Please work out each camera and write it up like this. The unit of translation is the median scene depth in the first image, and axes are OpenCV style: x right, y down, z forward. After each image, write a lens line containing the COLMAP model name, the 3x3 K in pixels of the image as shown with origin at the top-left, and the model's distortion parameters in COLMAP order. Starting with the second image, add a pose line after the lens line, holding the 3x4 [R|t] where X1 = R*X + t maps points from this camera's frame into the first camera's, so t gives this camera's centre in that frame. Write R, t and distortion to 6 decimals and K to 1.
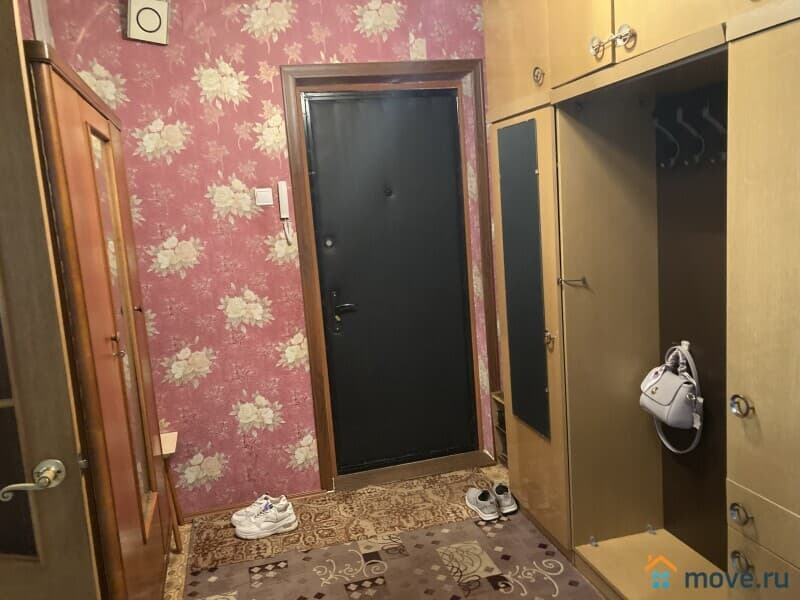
lens RADIAL K [[654.3, 0, 395.3], [0, 654.3, 298.7], [0, 0, 1]] dist [0.030089, -0.008149]
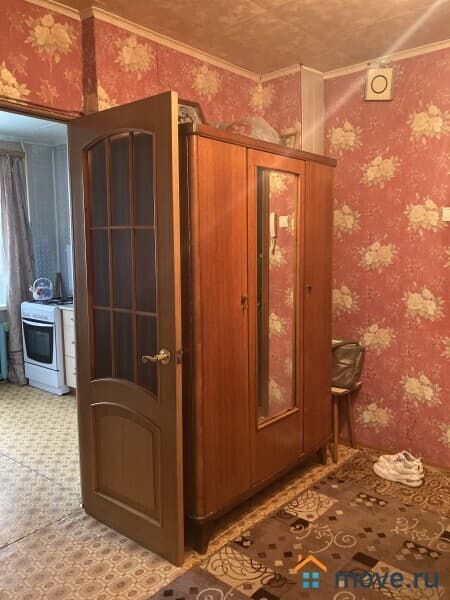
lens RADIAL K [[490.8, 0, 223.0], [0, 490.8, 300.0], [0, 0, 1]] dist [0.030089, -0.008149]
pose [[0.572245, 0.164145, -0.803487, 0.326941], [-0.150269, 0.984163, 0.094034, -0.024295], [0.806198, 0.066929, 0.587848, 0.148602]]
